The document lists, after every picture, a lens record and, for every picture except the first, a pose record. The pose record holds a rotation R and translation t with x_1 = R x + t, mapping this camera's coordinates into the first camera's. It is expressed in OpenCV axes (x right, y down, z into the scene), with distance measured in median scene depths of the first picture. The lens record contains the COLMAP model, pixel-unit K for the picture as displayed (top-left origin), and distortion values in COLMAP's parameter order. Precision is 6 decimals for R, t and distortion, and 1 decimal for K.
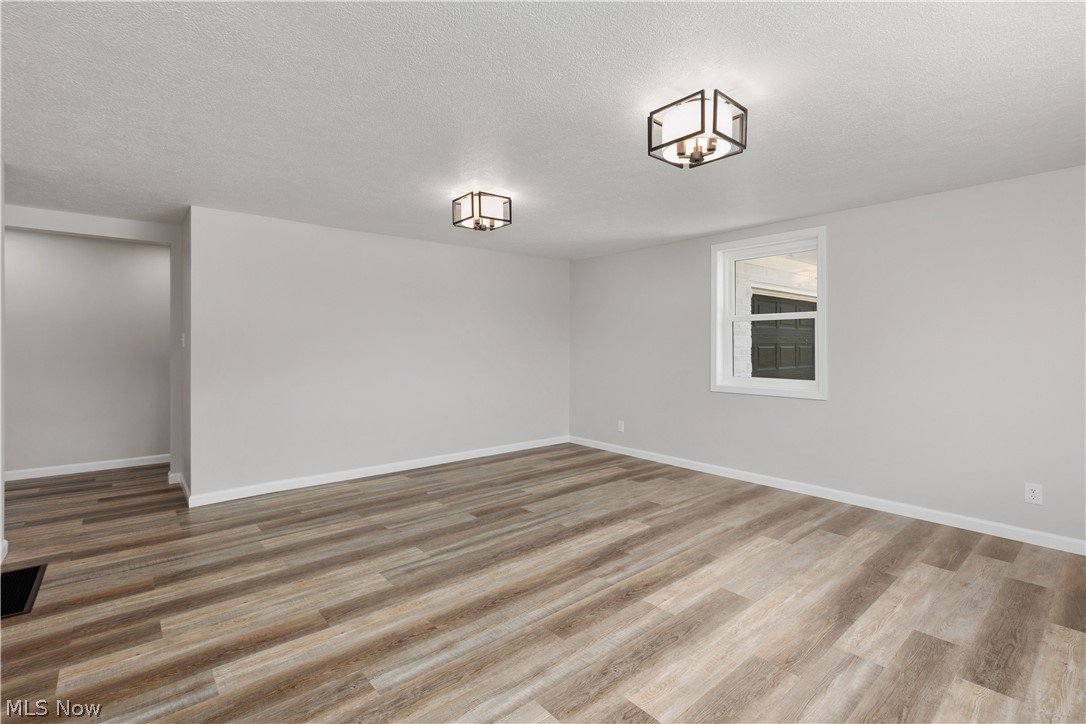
lens RADIAL K [[488.8, 0, 542.9], [0, 488.8, 347.1], [0, 0, 1]] dist [-0.001534, -0.000203]
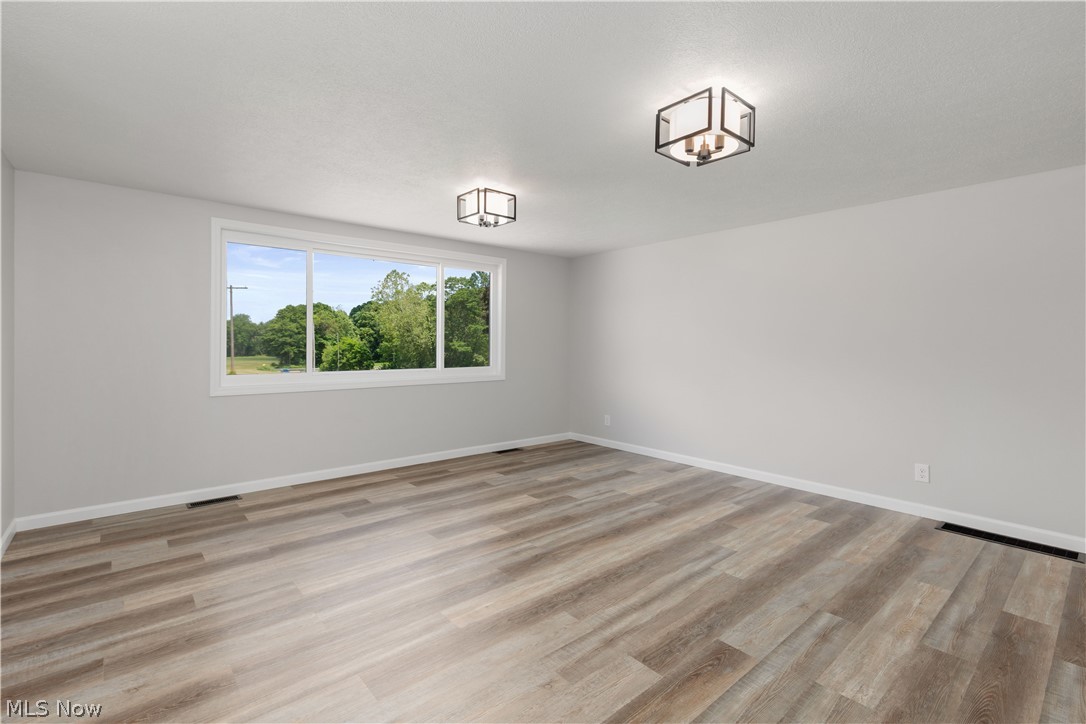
lens RADIAL K [[488.8, 0, 542.9], [0, 488.8, 347.1], [0, 0, 1]] dist [-0.001534, -0.000203]
pose [[-0.999961, -0.006975, -0.005400, 0.101049], [-0.007052, 0.999871, 0.014406, -0.006884], [0.005299, 0.014444, -0.999882, 1.941584]]
